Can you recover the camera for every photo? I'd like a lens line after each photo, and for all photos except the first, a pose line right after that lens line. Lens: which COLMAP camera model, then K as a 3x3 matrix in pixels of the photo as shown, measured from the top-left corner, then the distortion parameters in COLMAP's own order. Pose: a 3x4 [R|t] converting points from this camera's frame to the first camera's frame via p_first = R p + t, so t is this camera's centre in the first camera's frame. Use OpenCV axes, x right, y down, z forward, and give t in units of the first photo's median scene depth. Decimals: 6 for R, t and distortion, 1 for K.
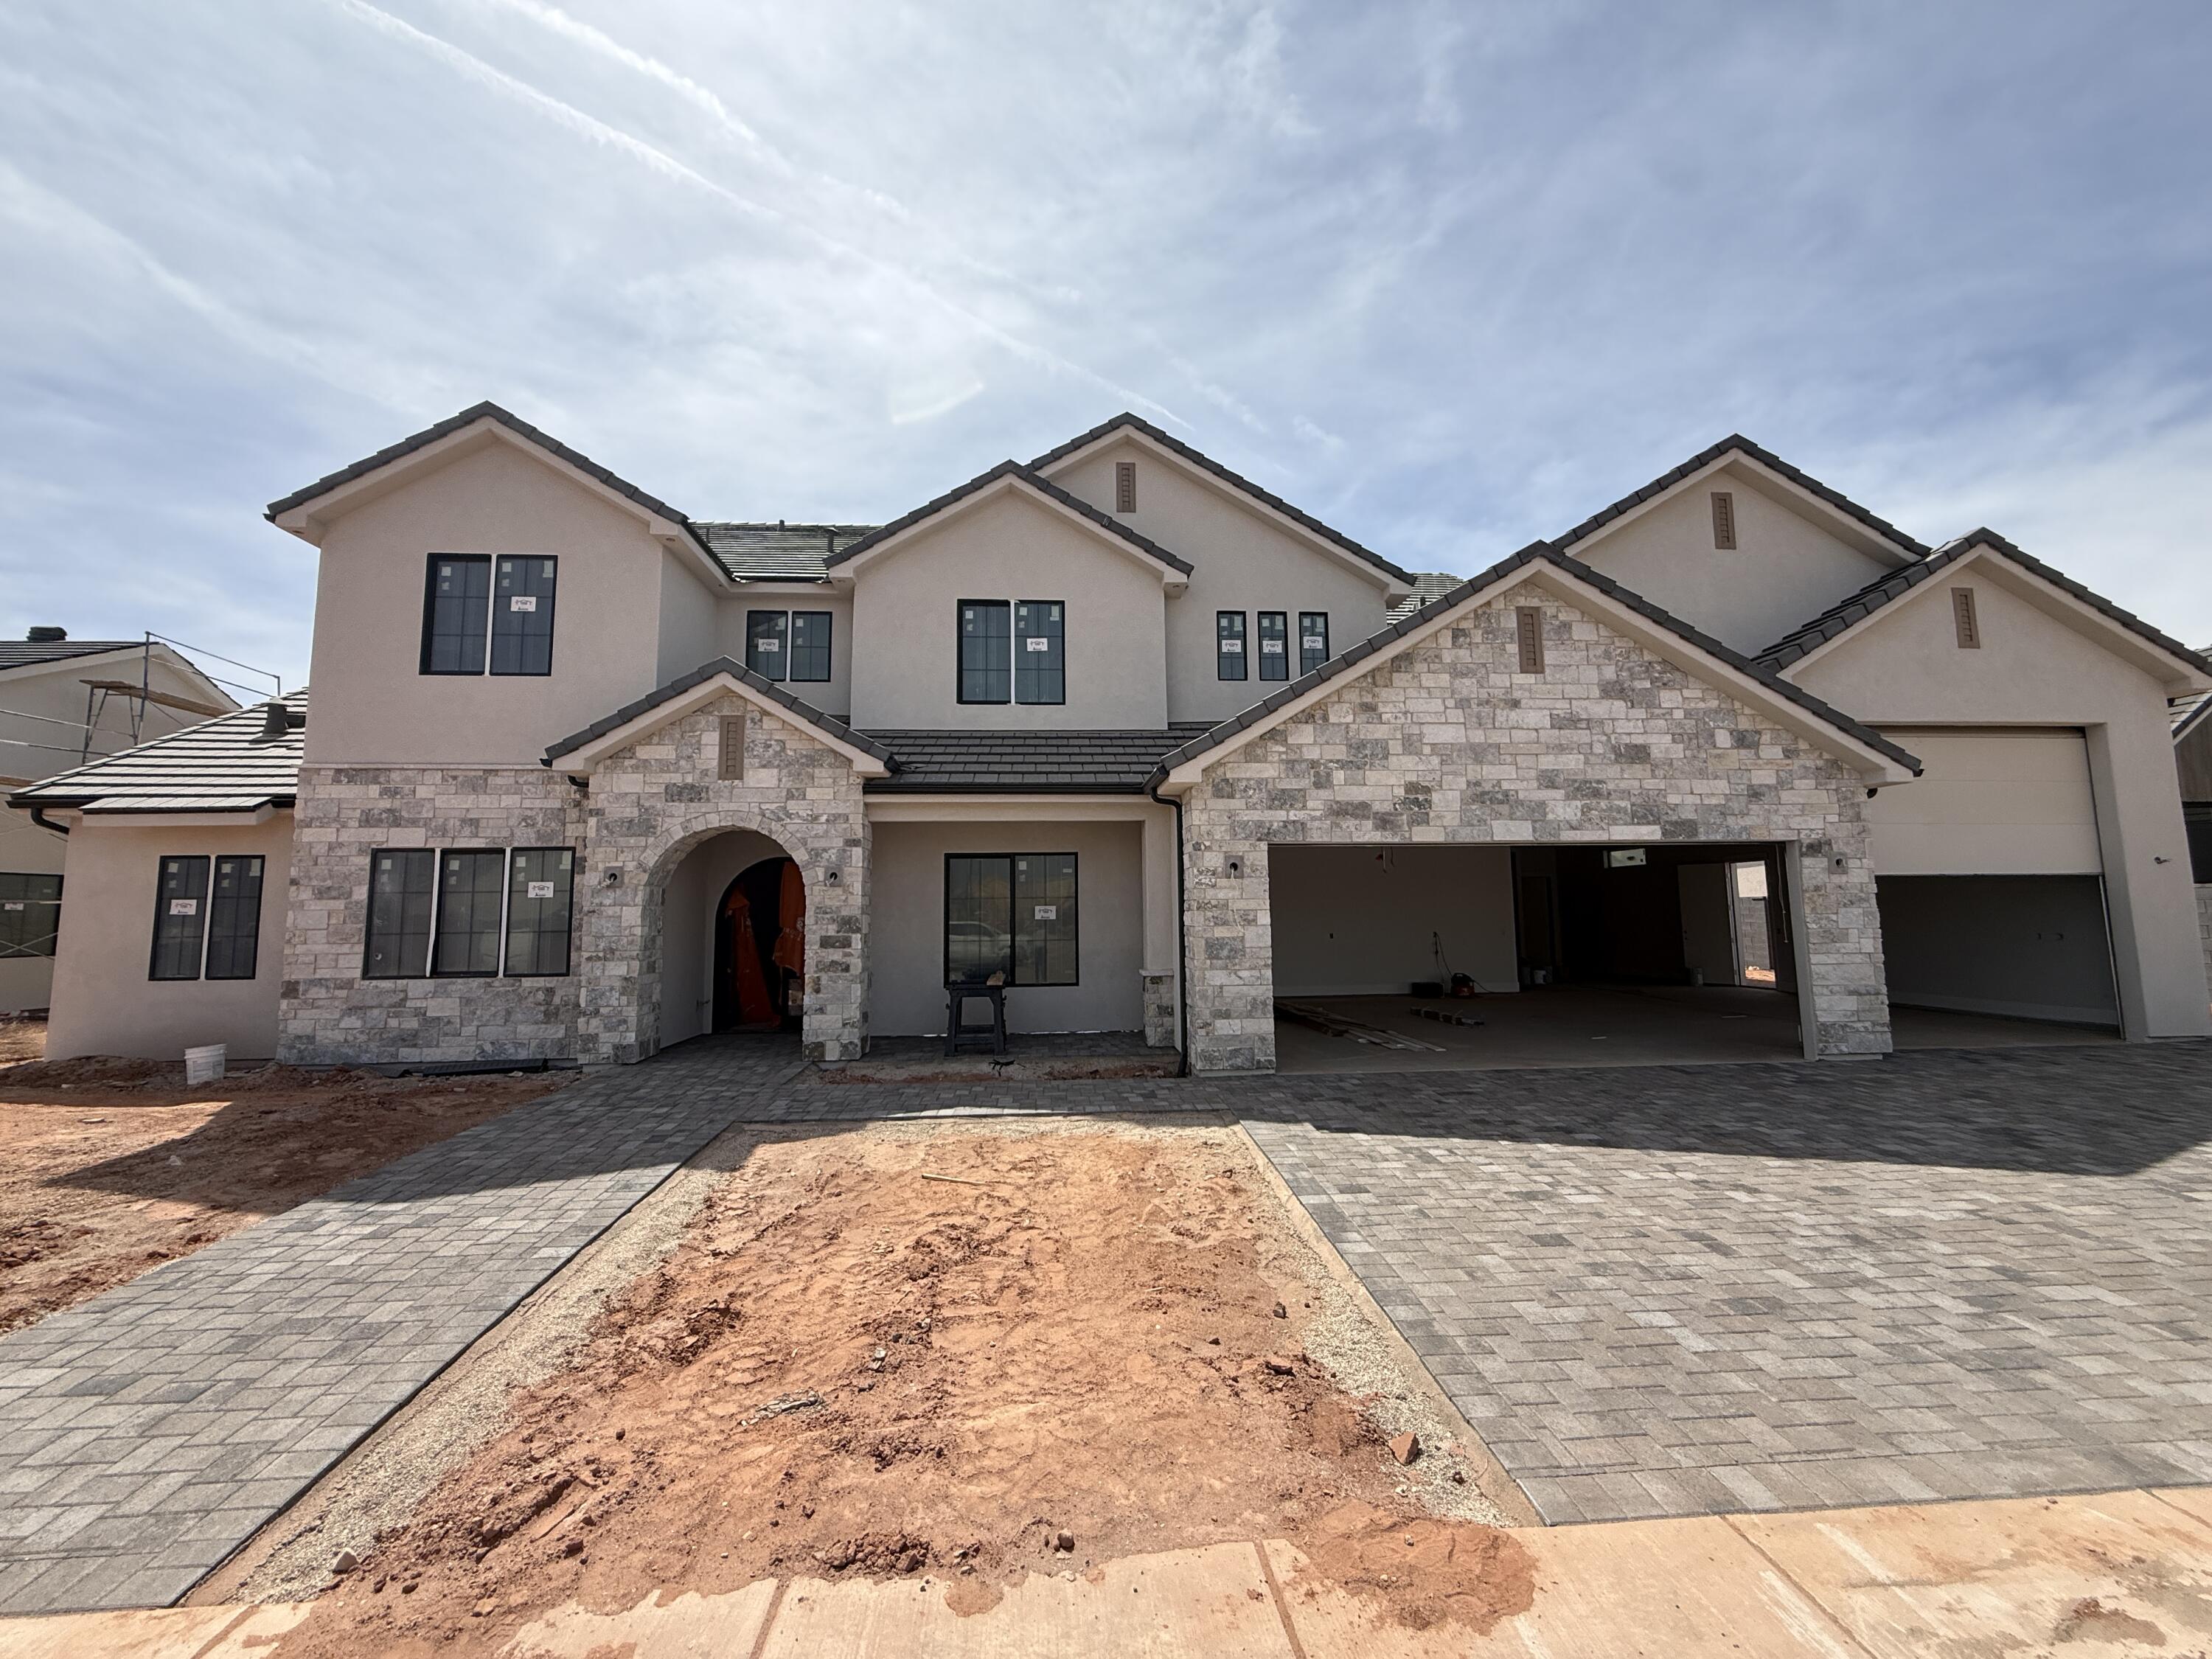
lens RADIAL K [[874.5, 0, 1101.1], [0, 874.5, 830.5], [0, 0, 1]] dist [0.000048, 0.000472]
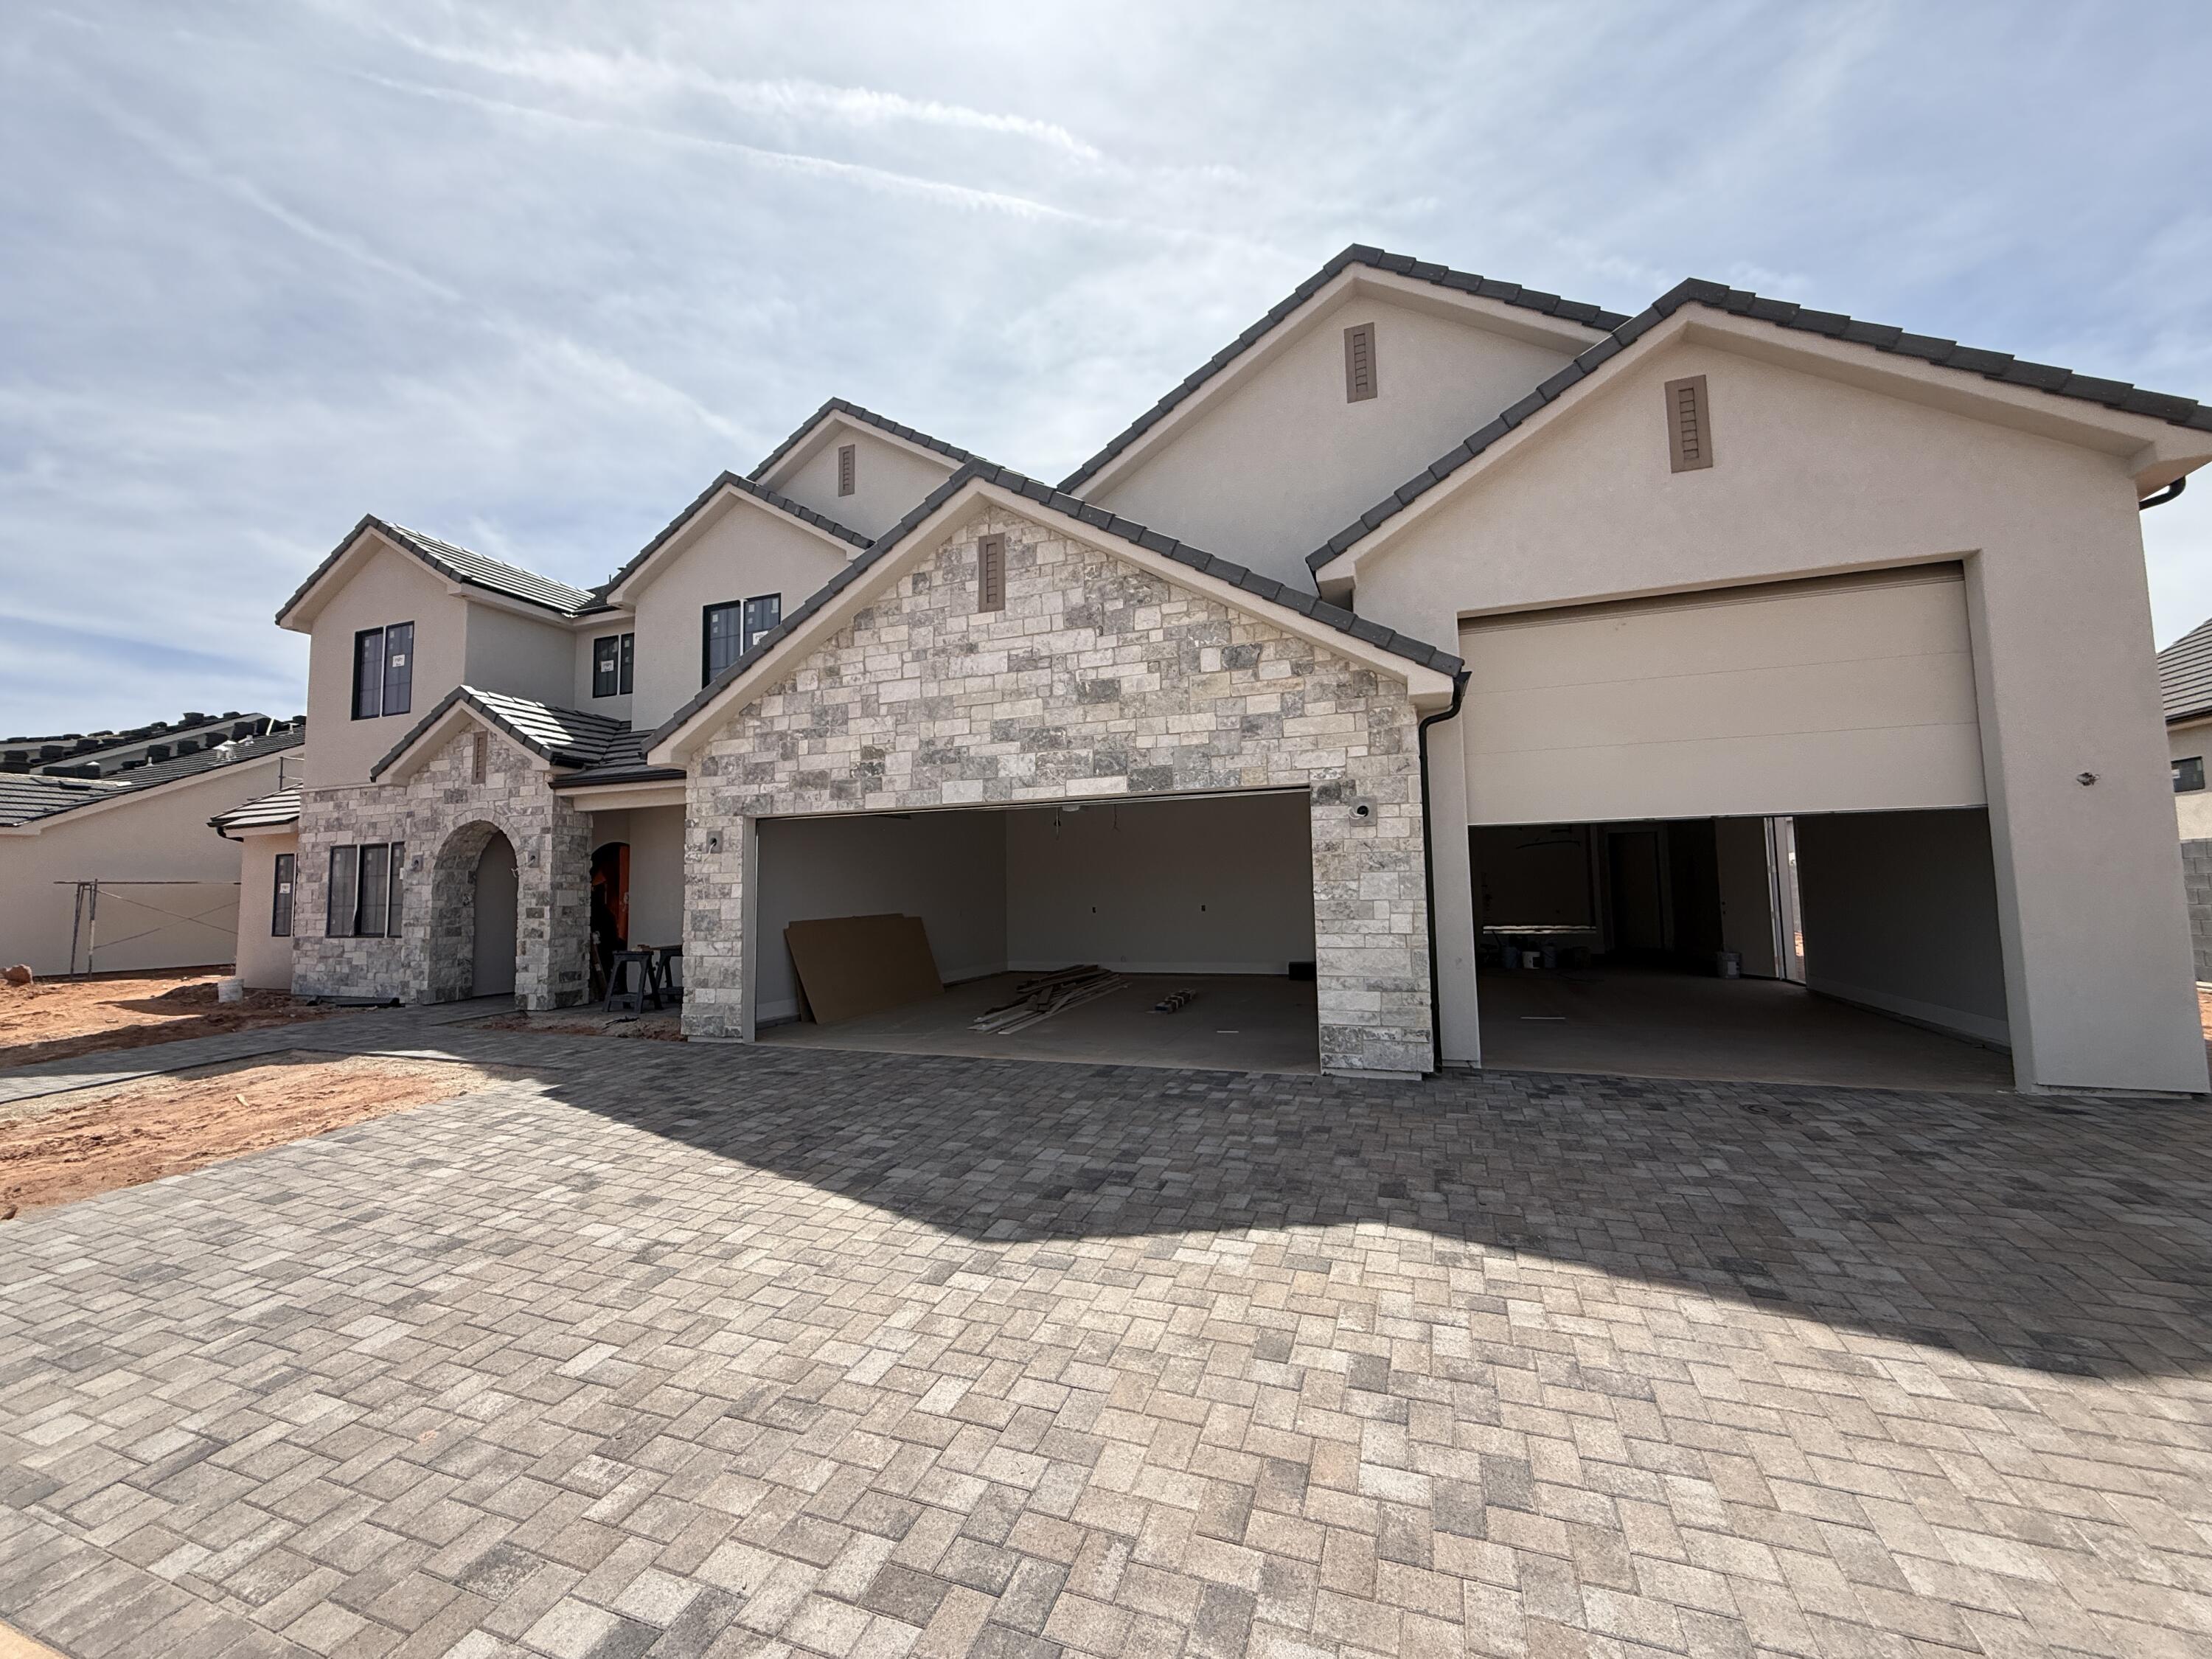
lens RADIAL K [[874.5, 0, 1101.3], [0, 874.5, 830.5], [0, 0, 1]] dist [0.000048, 0.000472]
pose [[0.908572, -0.035262, -0.416237, 0.937948], [0.049317, 0.998517, 0.023061, 0.024936], [0.414807, -0.041480, 0.908963, 0.236032]]
